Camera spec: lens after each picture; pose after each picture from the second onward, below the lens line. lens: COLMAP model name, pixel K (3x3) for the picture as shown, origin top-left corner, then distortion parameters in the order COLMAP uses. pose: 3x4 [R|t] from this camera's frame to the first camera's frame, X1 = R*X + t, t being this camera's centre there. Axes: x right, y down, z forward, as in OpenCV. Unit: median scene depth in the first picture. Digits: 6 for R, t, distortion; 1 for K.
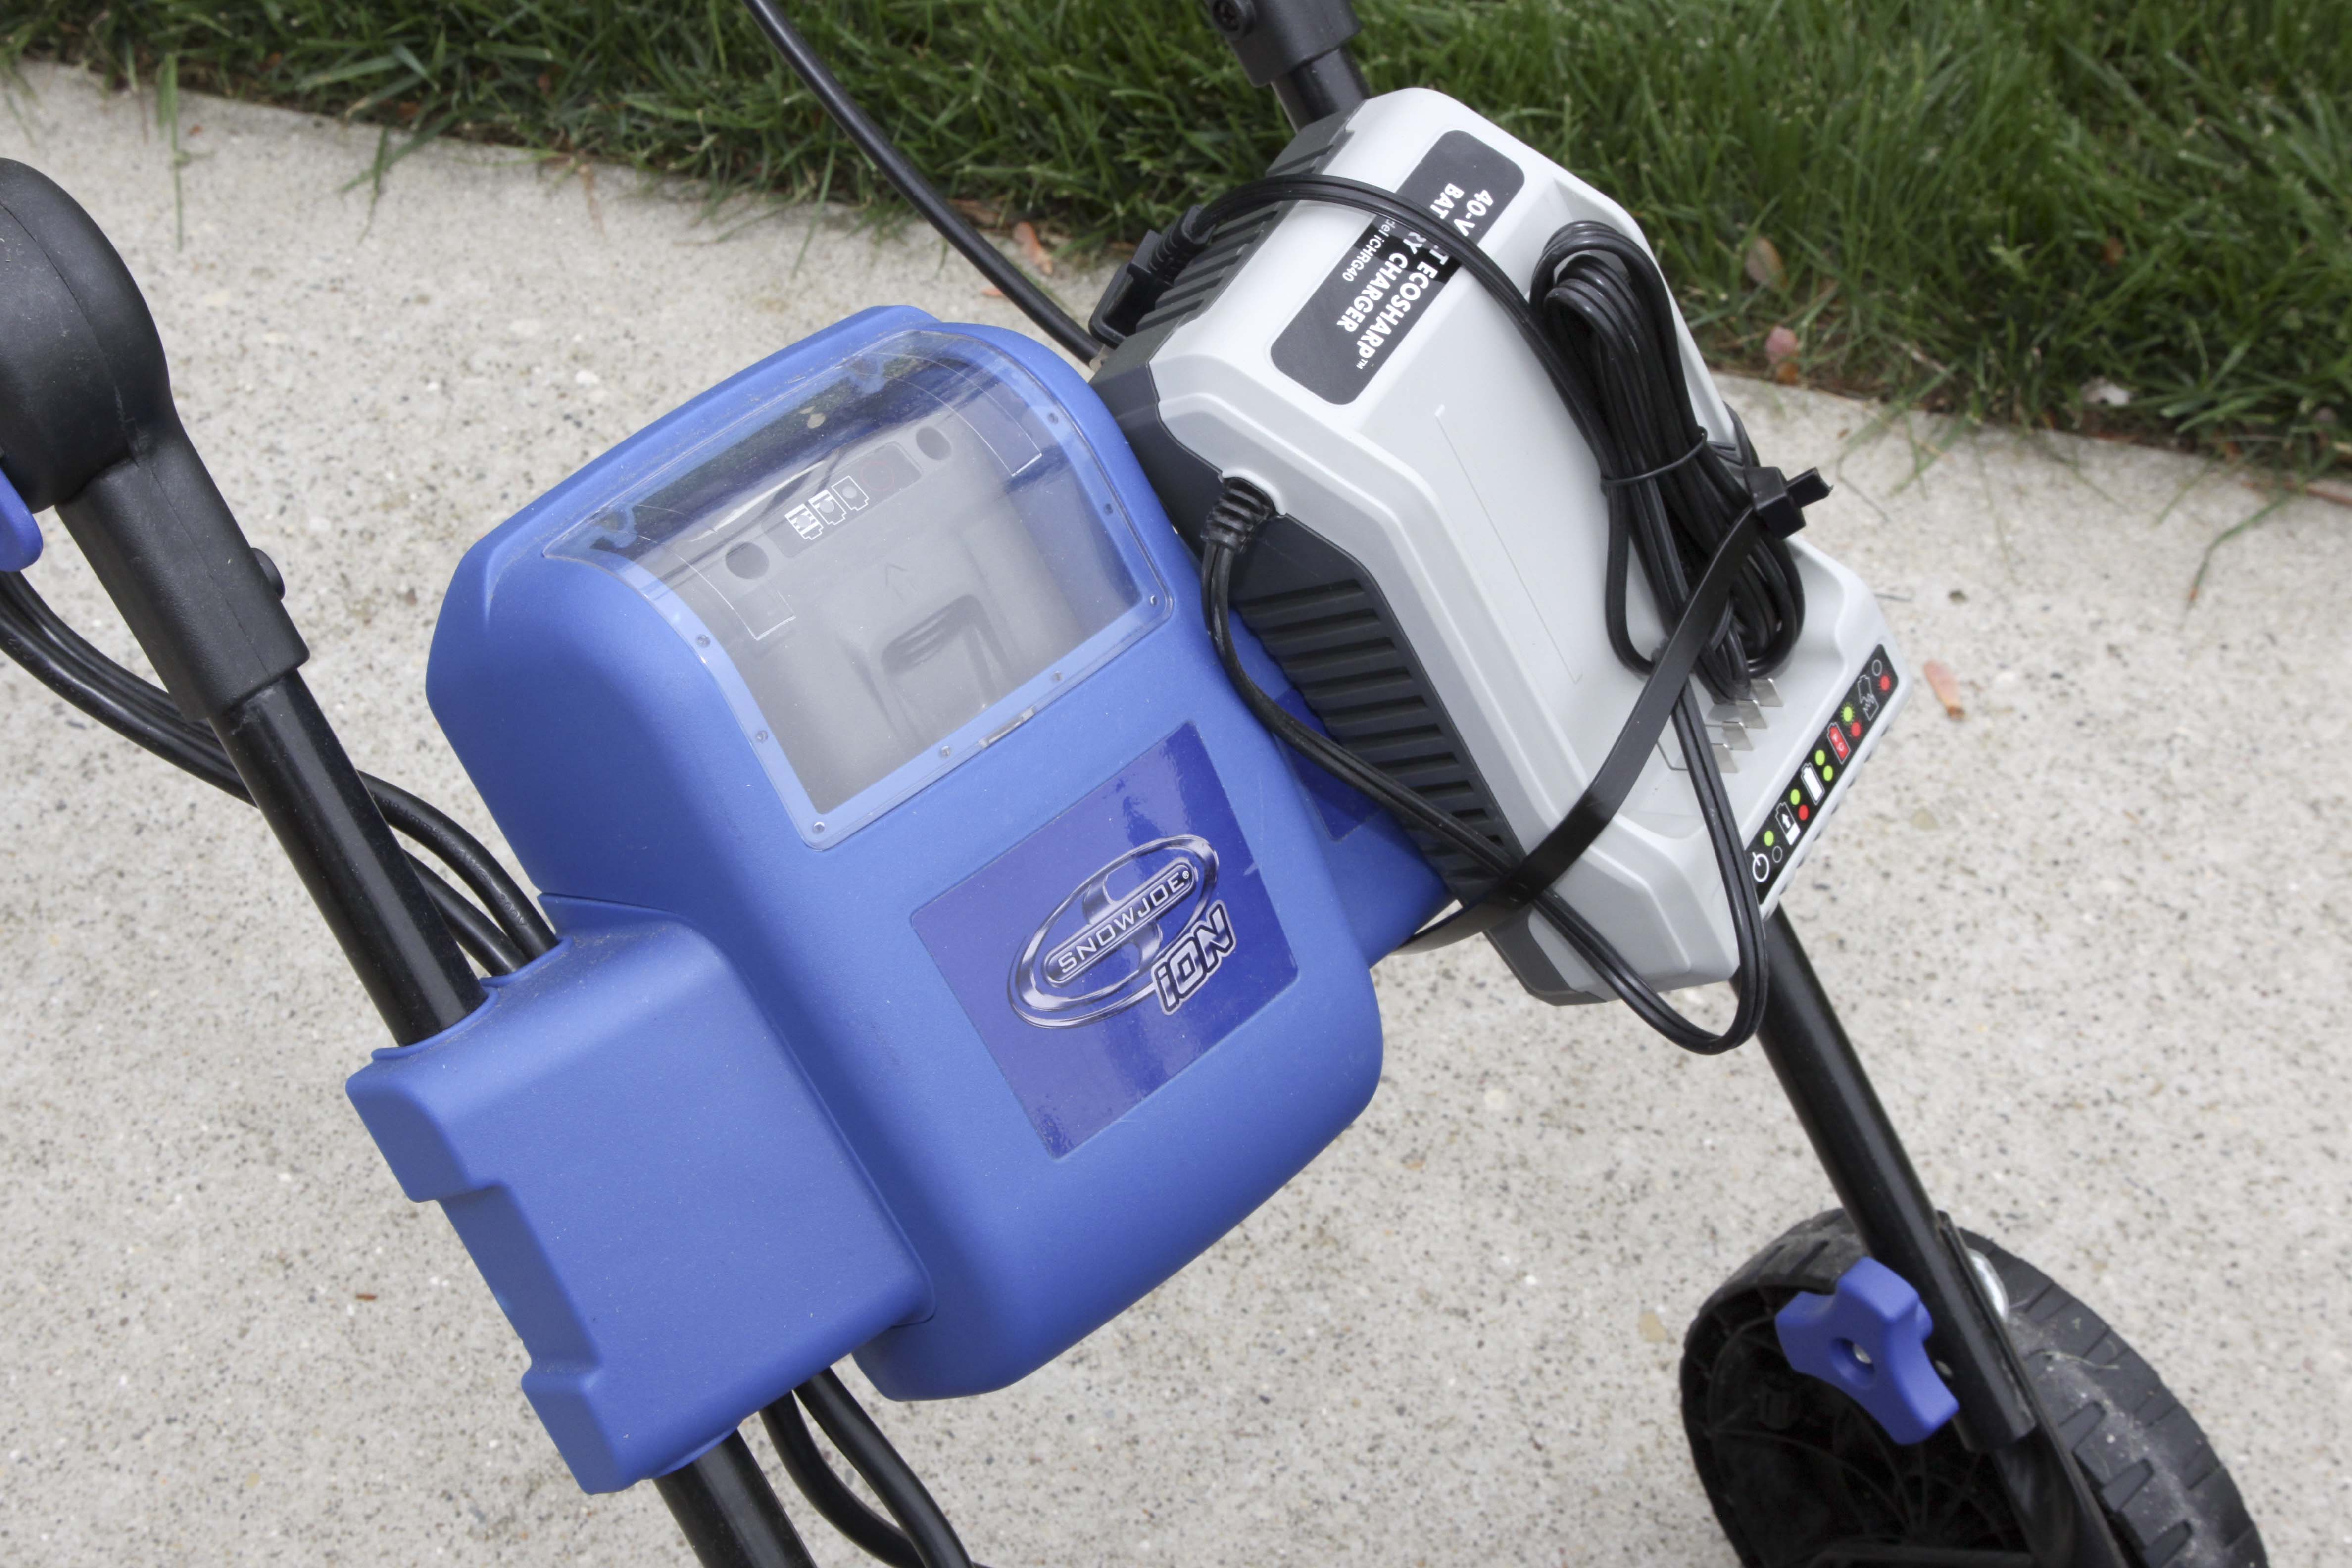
lens RADIAL K [[4412.6, 0, 1184.7], [0, 4412.6, 768.6], [0, 0, 1]] dist [0.023956, 0.000000]
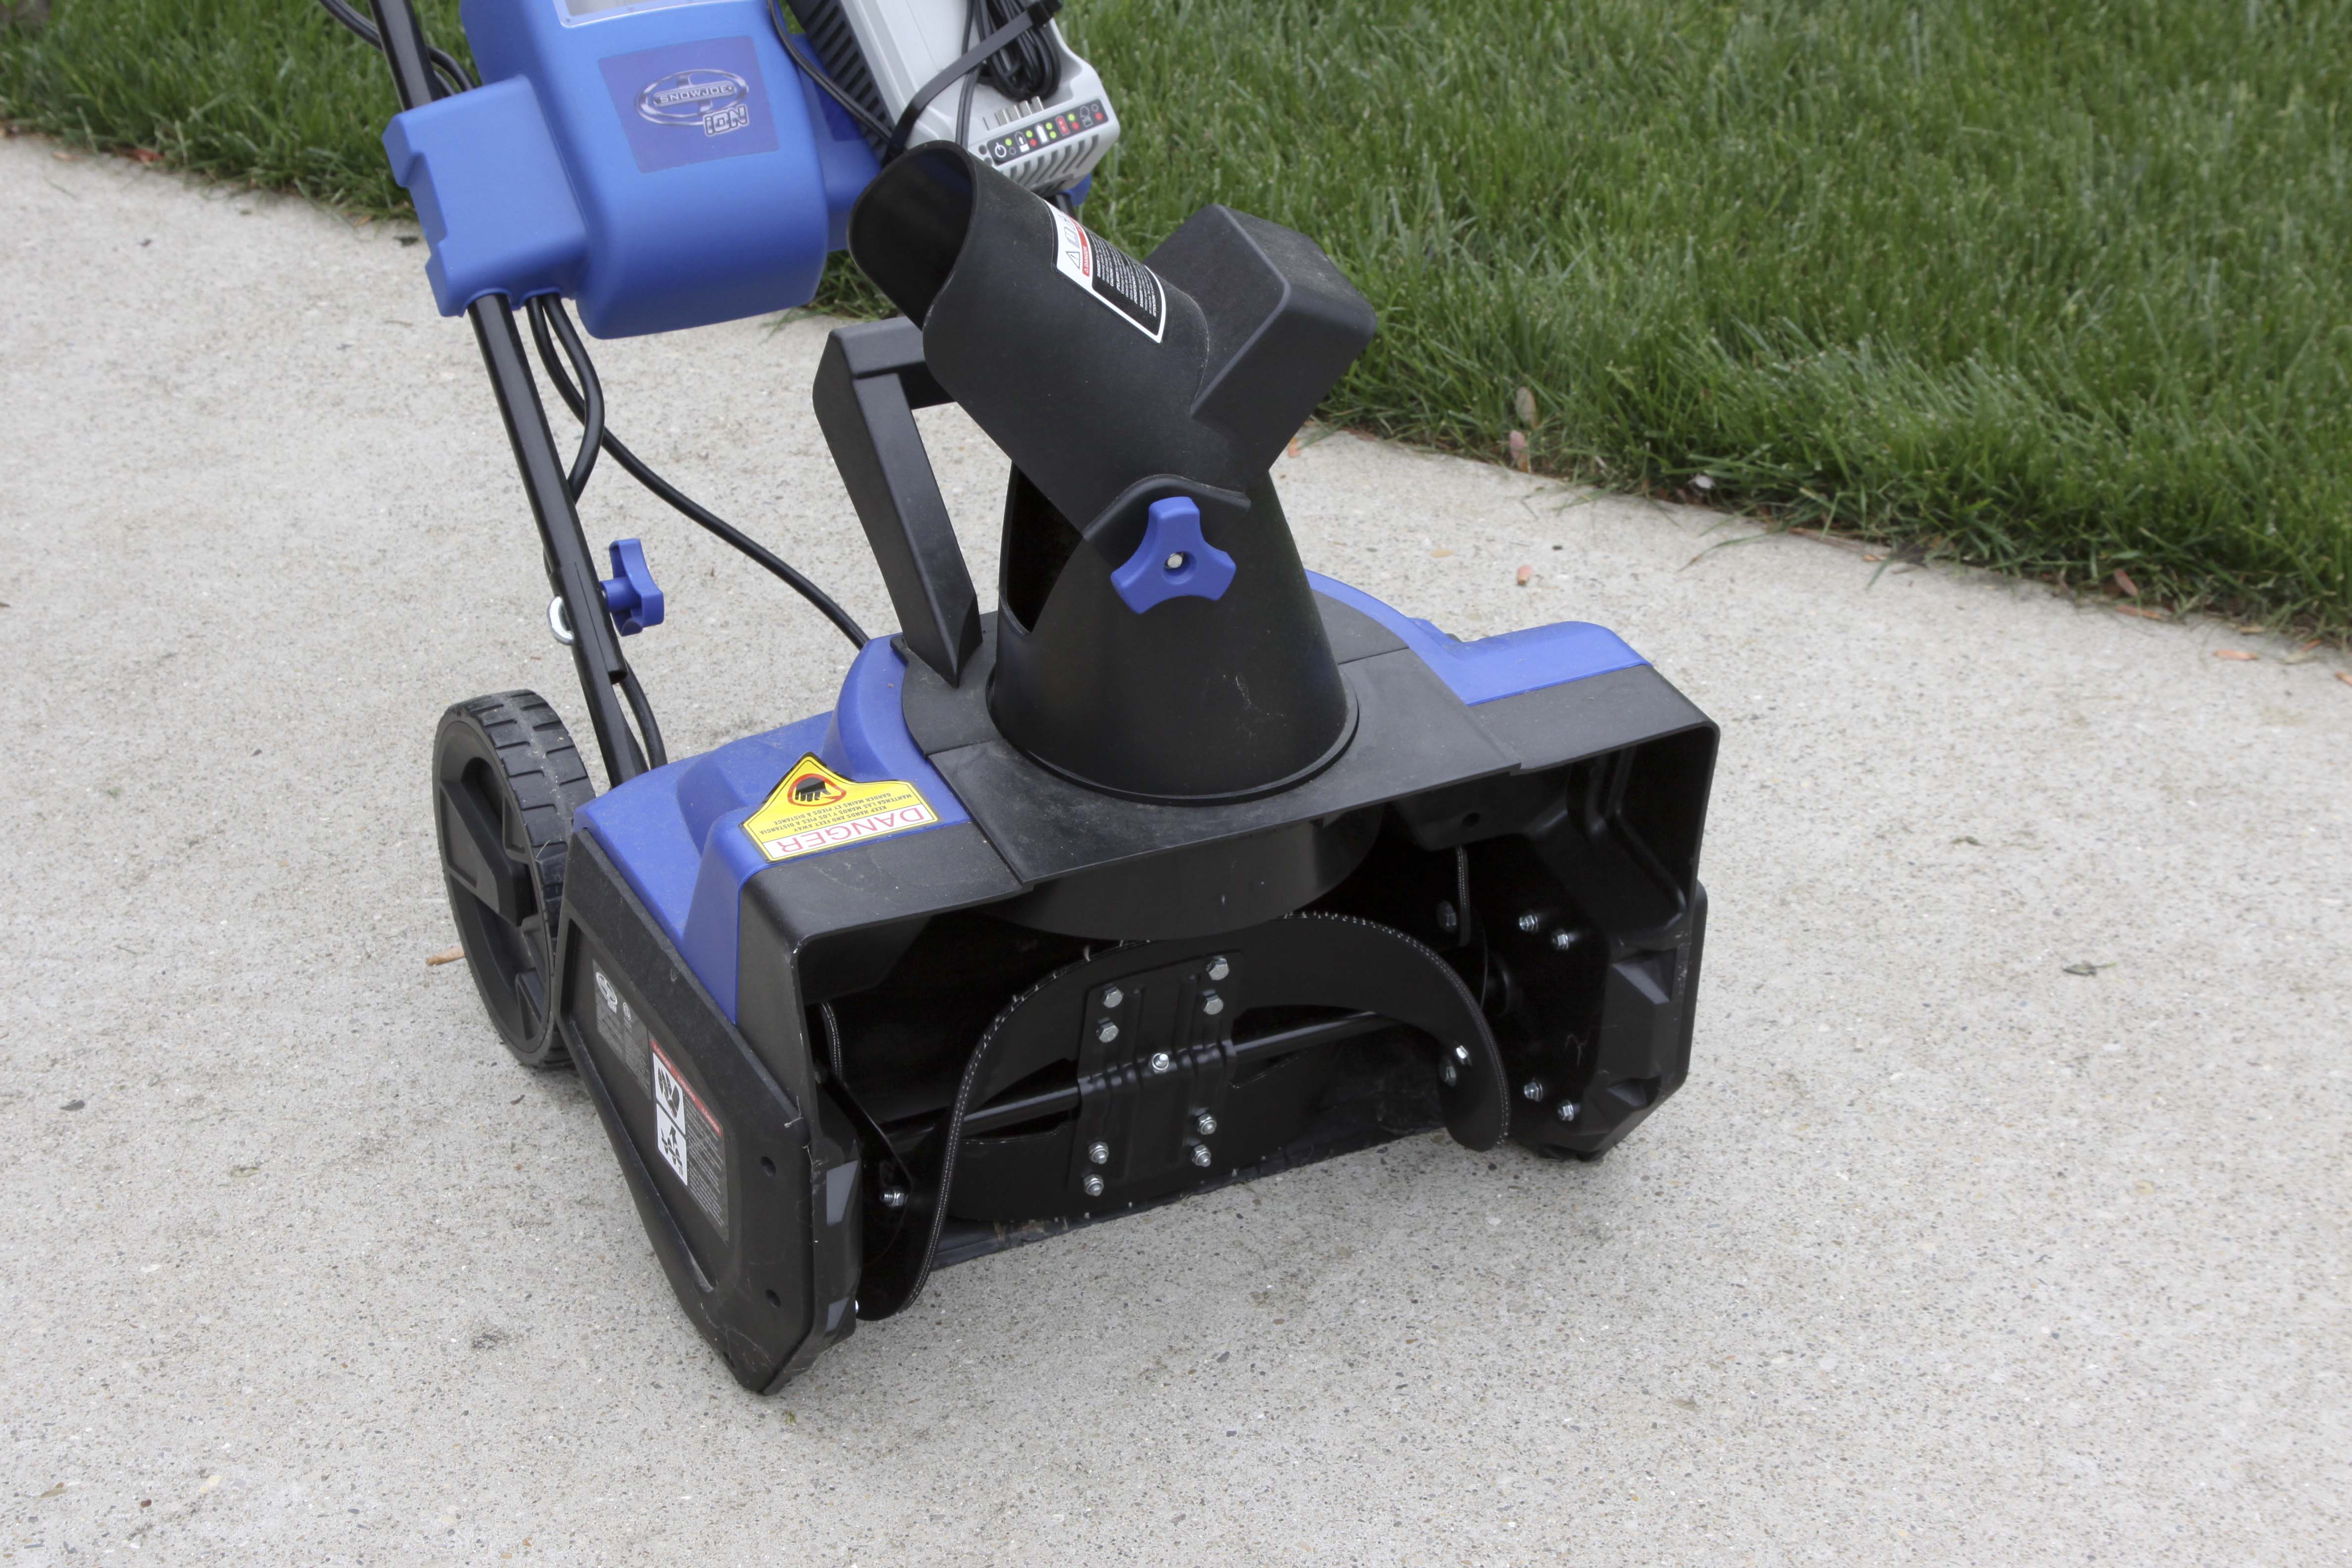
lens RADIAL K [[4451.2, 0, 1180.6], [0, 4451.2, 783.4], [0, 0, 1]] dist [0.077025, 0.000000]
pose [[0.947385, 0.091017, -0.306882, 0.968019], [-0.194216, 0.925532, -0.325069, 1.067653], [0.254442, 0.367567, 0.894513, -0.912351]]
